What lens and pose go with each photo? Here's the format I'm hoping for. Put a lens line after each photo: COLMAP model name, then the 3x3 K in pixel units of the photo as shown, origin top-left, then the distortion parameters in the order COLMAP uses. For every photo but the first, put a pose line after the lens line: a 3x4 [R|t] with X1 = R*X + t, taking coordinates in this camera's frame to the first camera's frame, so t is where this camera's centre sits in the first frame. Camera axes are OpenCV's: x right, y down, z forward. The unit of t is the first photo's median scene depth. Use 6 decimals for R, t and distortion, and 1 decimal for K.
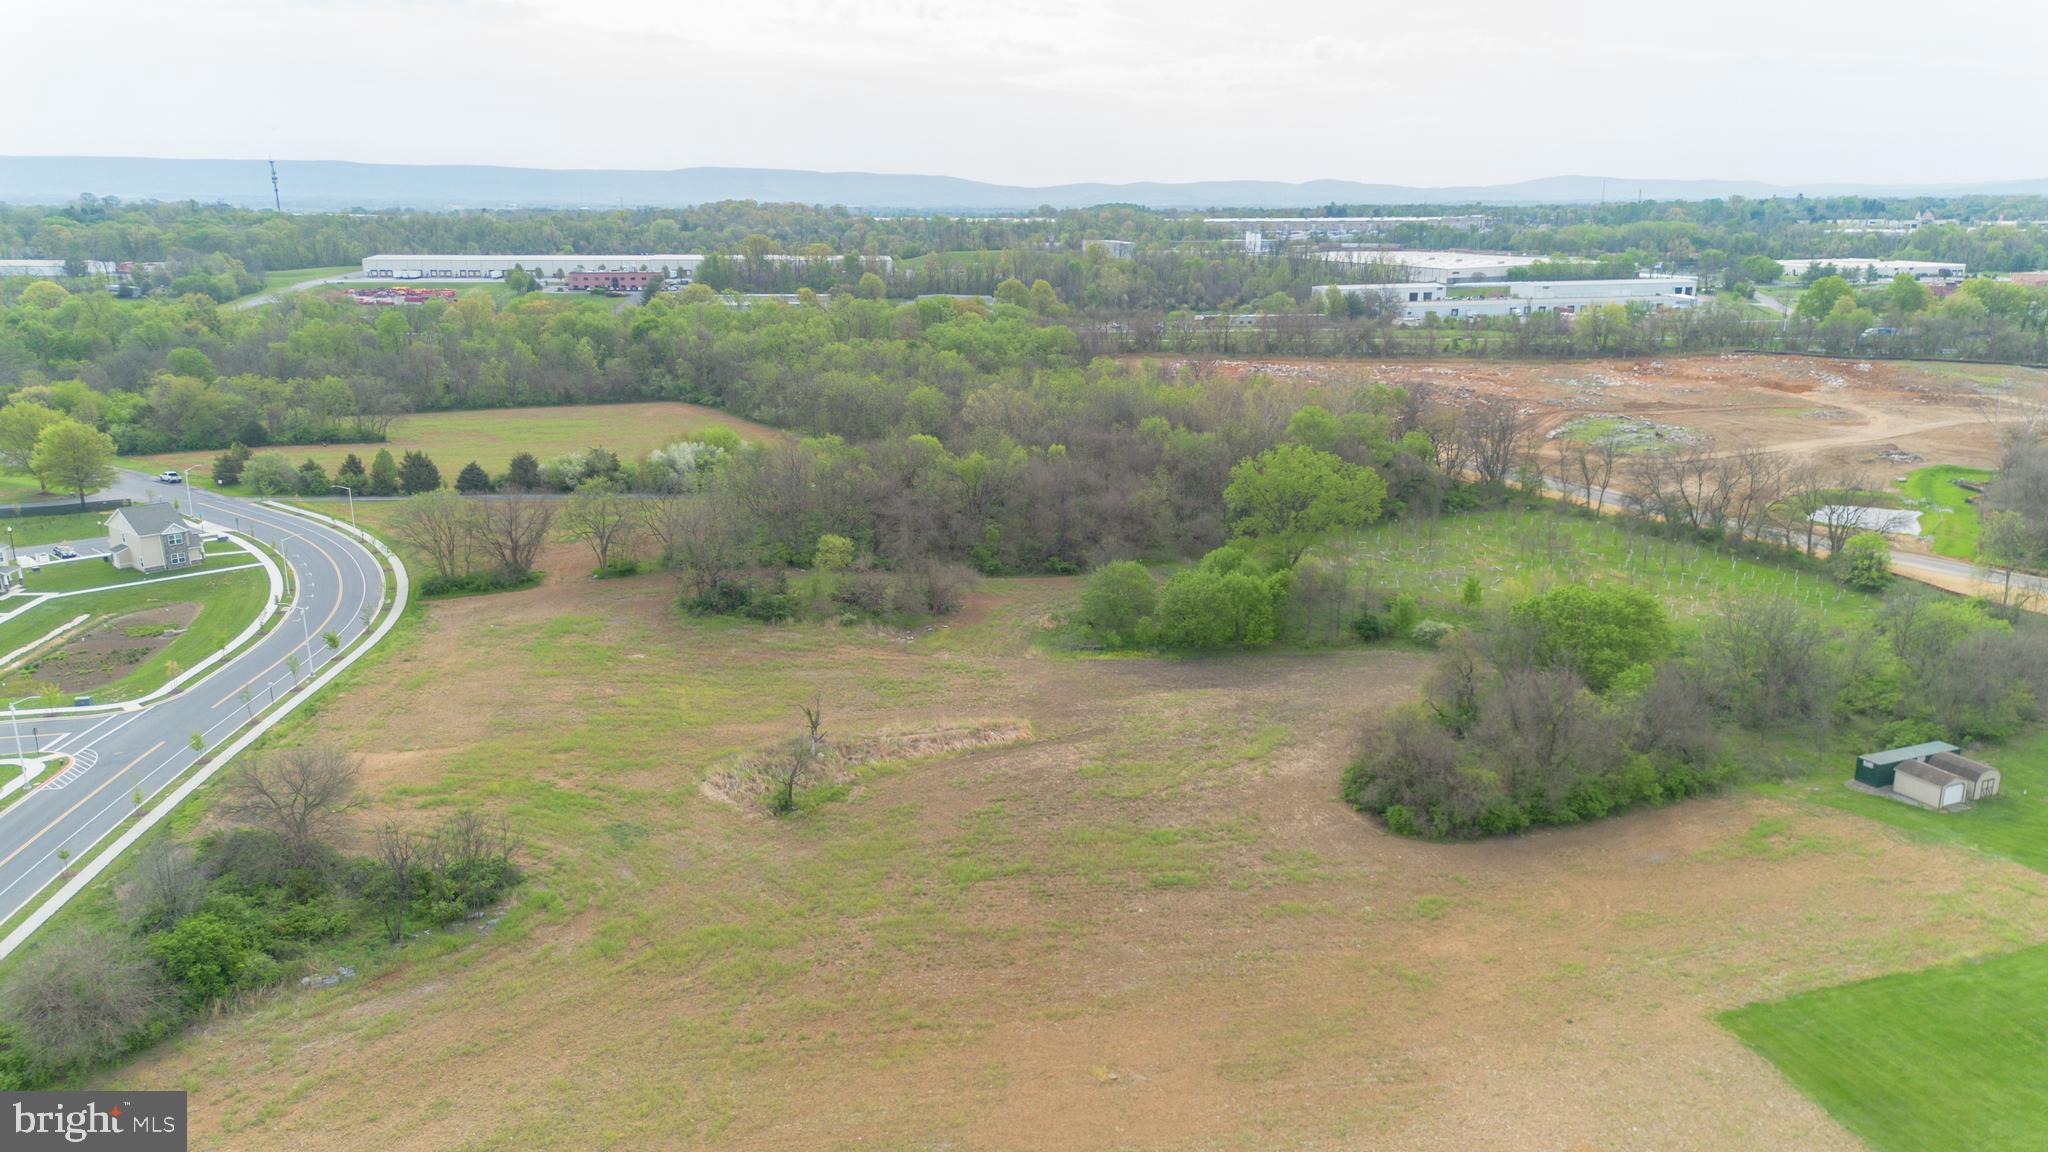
lens RADIAL K [[1515.5, 0, 1033.4], [0, 1515.5, 582.8], [0, 0, 1]] dist [0.184138, -0.147292]
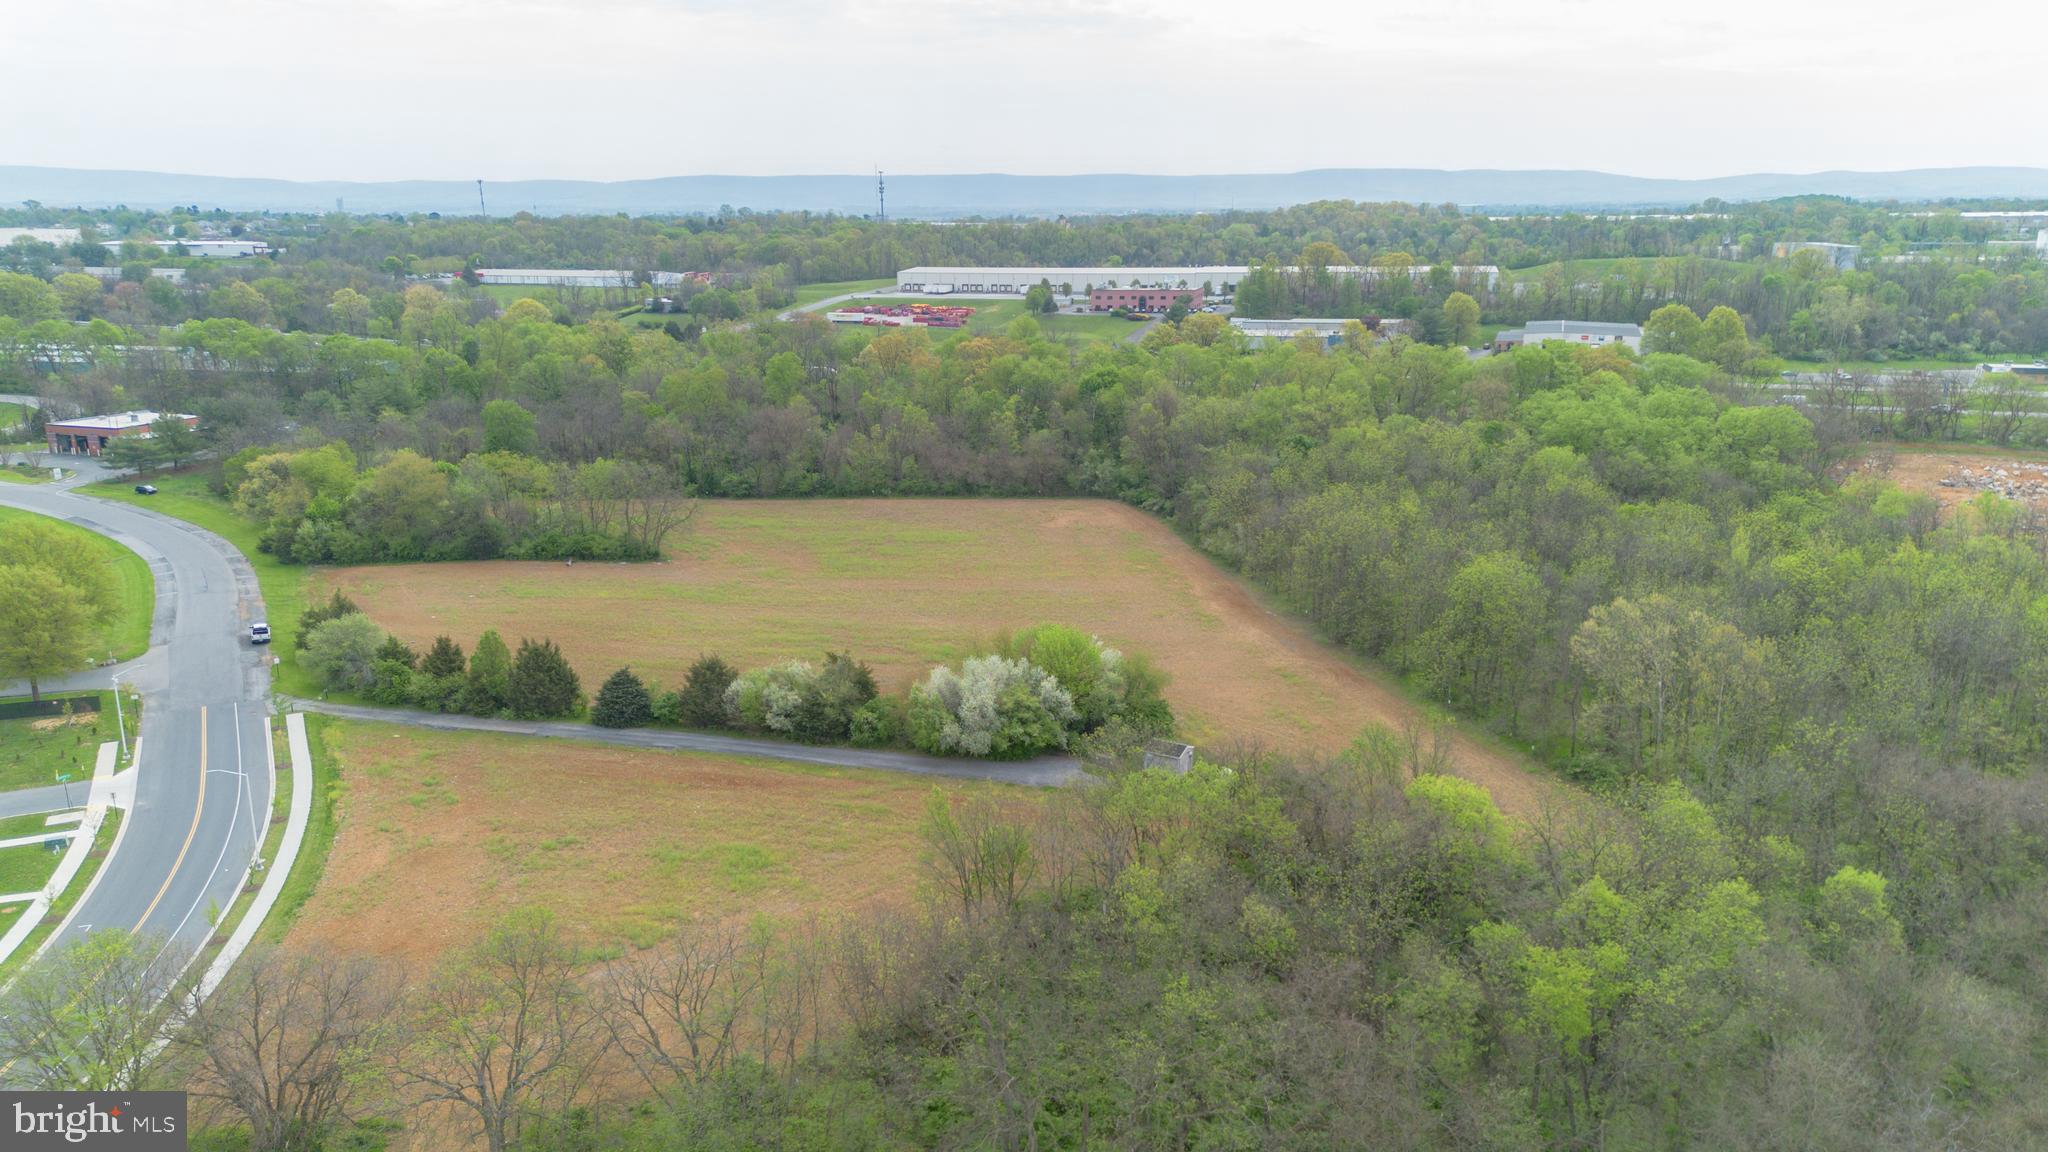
lens RADIAL K [[1515.5, 0, 1033.4], [0, 1515.5, 582.8], [0, 0, 1]] dist [0.184138, -0.147292]
pose [[0.926741, 0.093906, -0.363775, -0.012049], [-0.094342, 0.995401, 0.016611, -0.051147], [0.363662, 0.018925, 0.931339, 0.212152]]
